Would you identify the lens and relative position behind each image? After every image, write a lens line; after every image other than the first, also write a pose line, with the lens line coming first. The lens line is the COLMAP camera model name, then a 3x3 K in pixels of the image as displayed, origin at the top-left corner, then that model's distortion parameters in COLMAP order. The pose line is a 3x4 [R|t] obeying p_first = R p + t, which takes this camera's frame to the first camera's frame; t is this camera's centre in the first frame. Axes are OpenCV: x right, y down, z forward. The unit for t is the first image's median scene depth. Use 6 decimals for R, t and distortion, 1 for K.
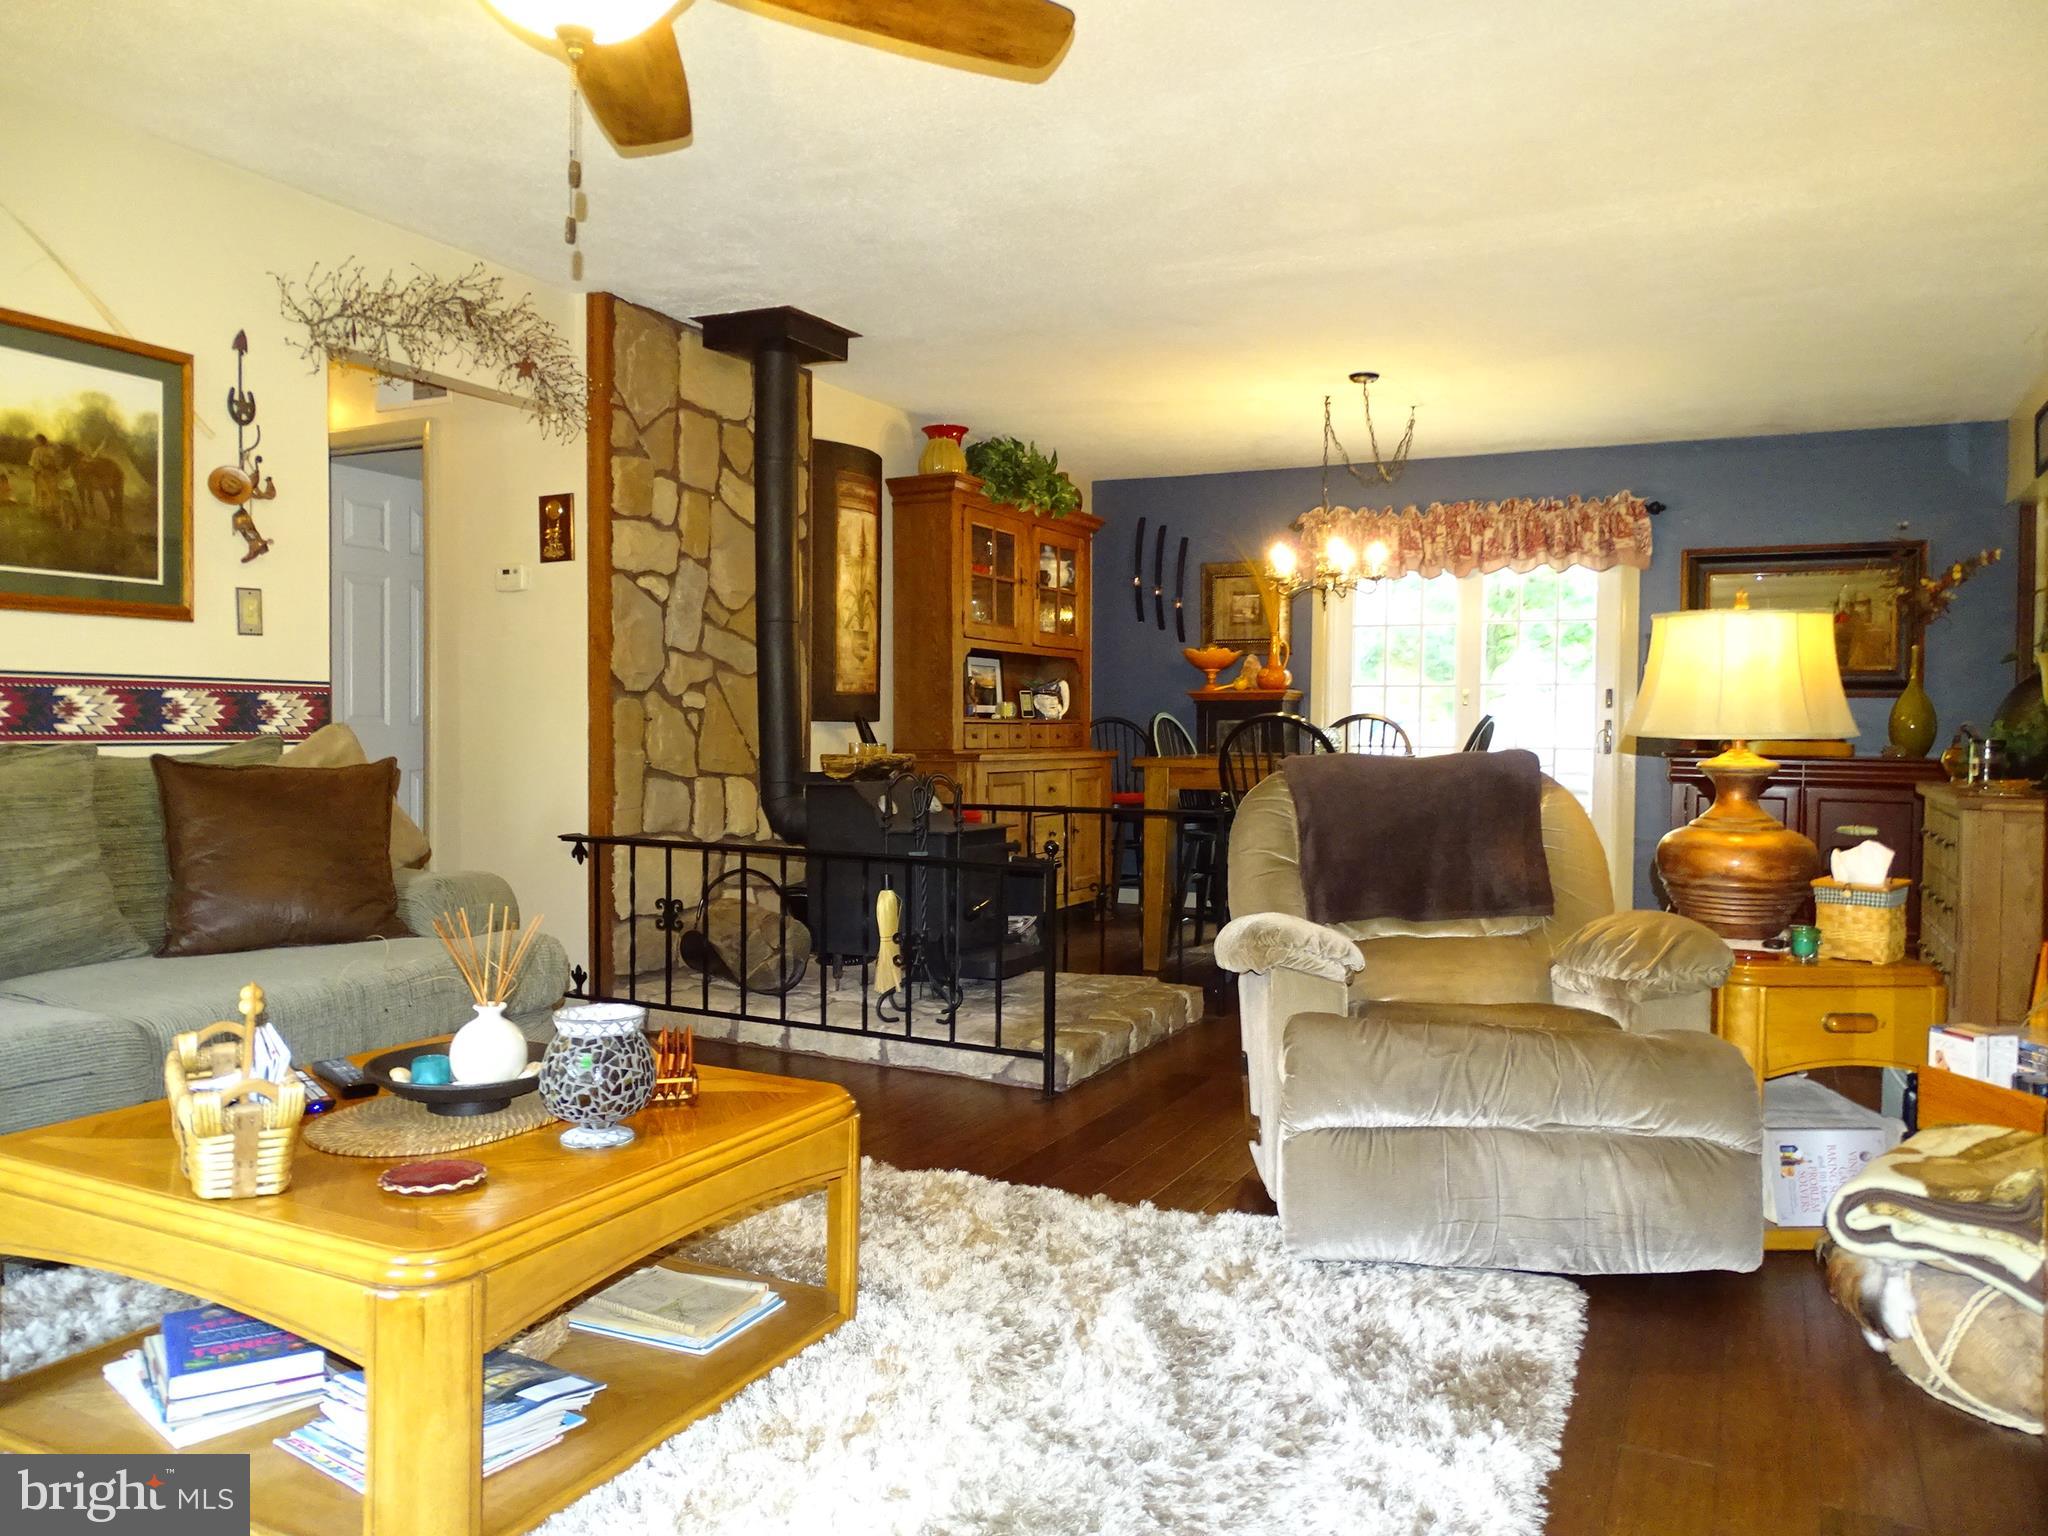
lens RADIAL K [[1449.9, 0, 1024.0], [0, 1449.9, 768.0], [0, 0, 1]] dist [-0.002077, -0.000930]
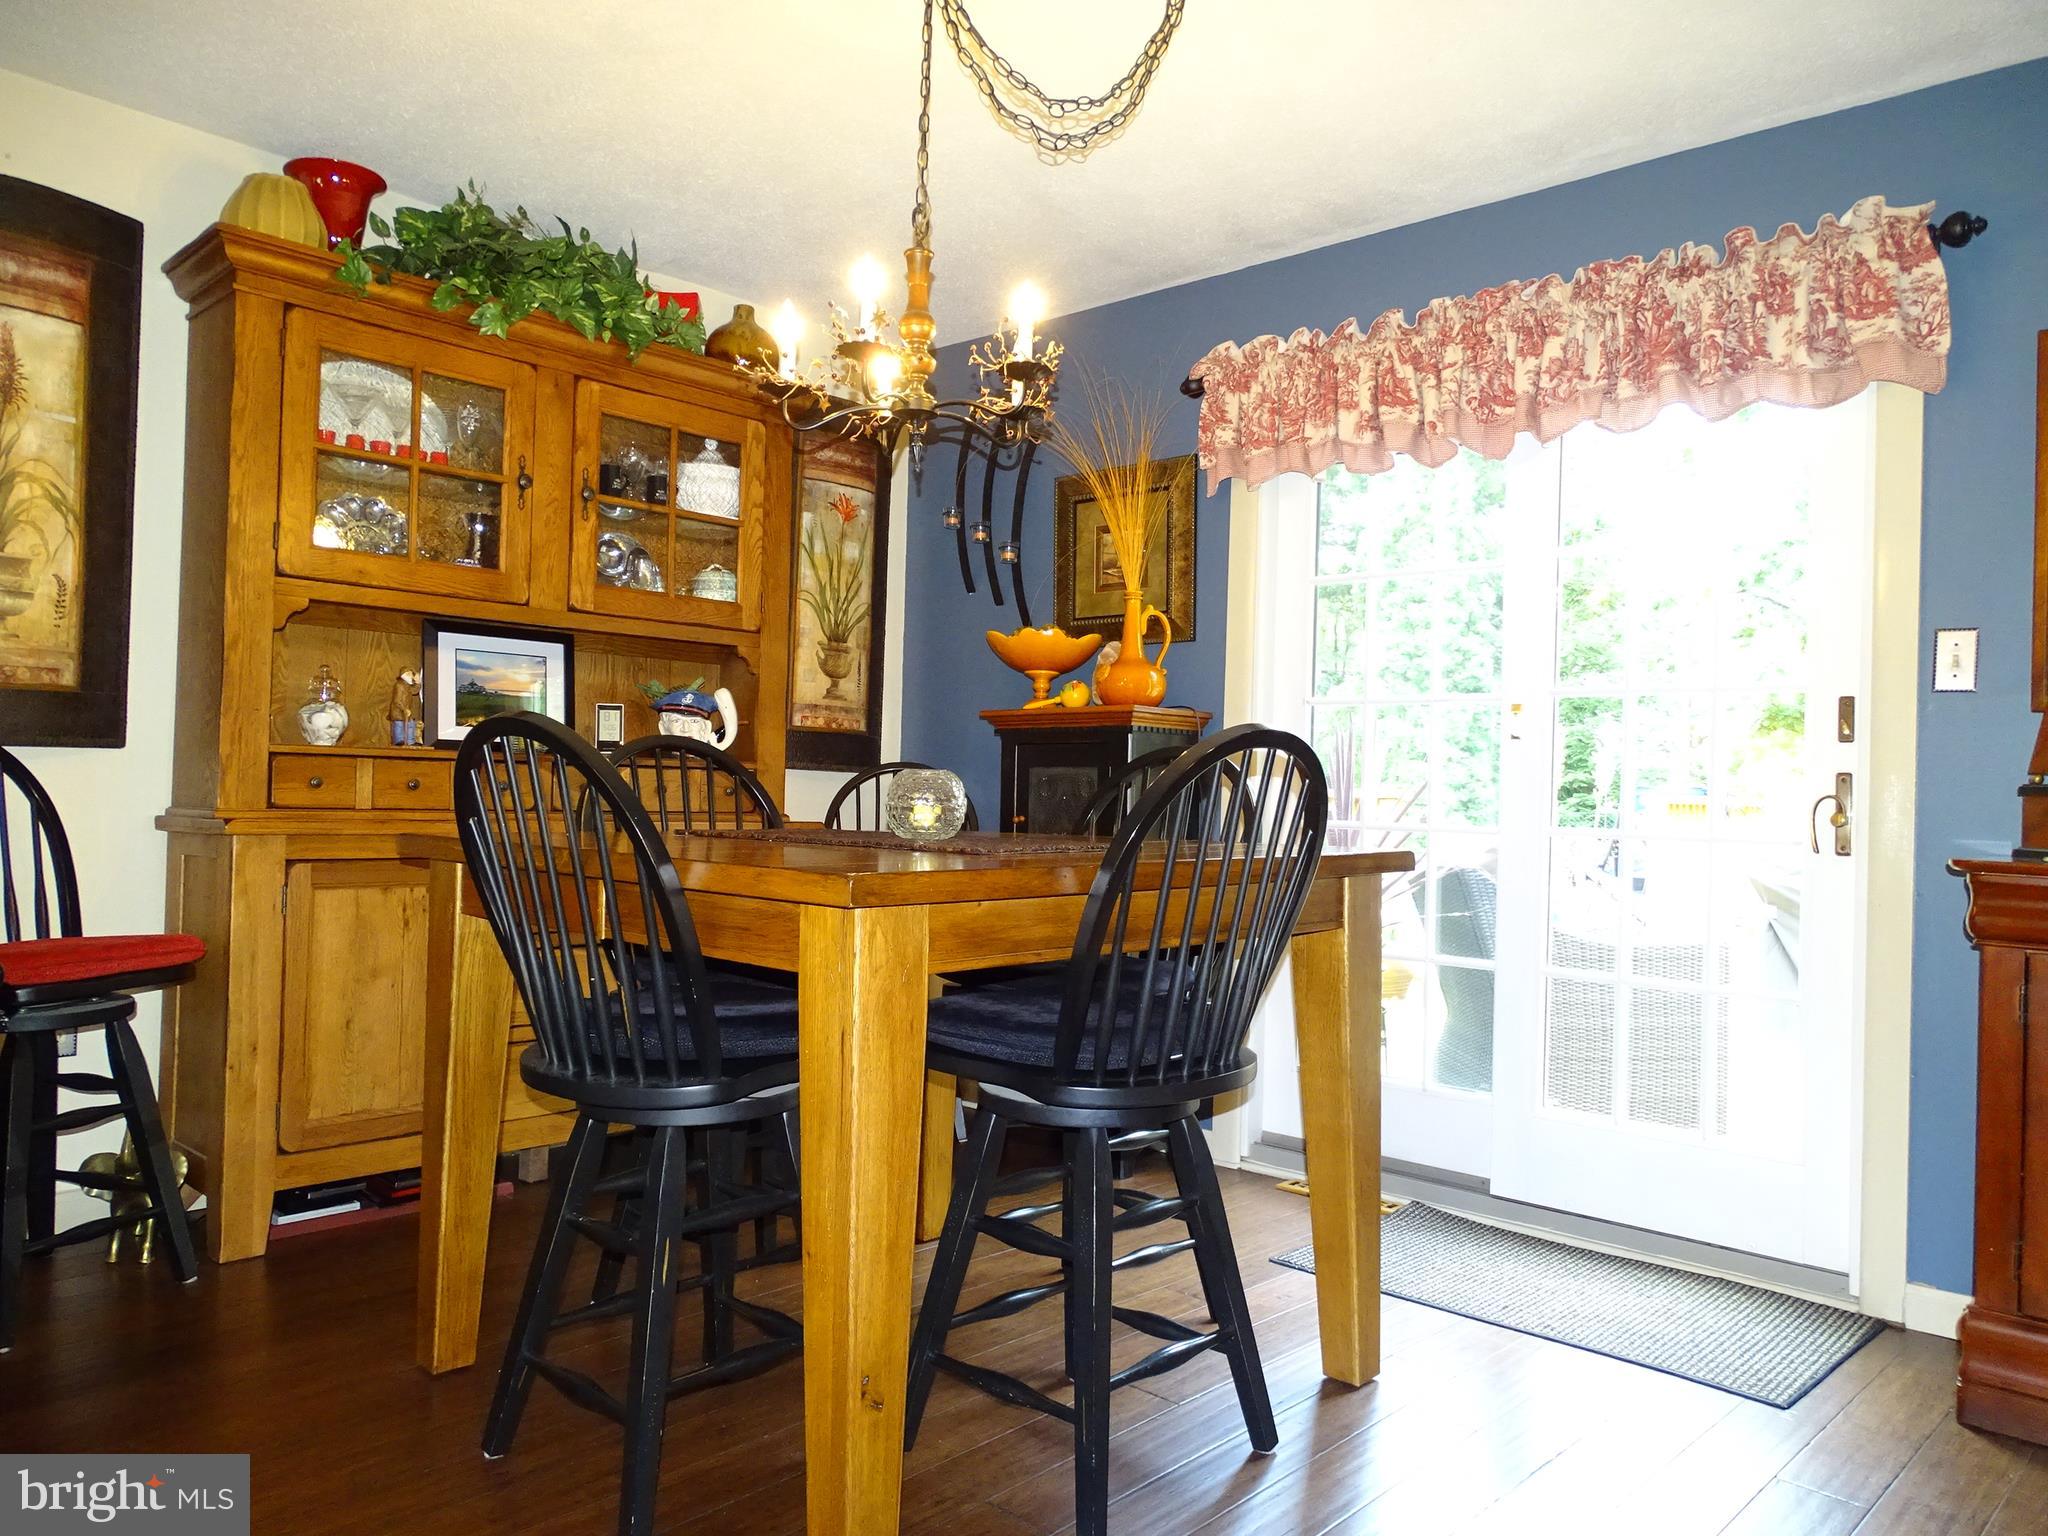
lens RADIAL K [[1449.9, 0, 1024.0], [0, 1449.9, 768.0], [0, 0, 1]] dist [-0.002077, -0.000930]
pose [[0.959966, 0.012618, -0.279831, 0.293782], [-0.026631, 0.998571, -0.046332, -0.009686], [0.278846, 0.051930, 0.958931, 0.542425]]
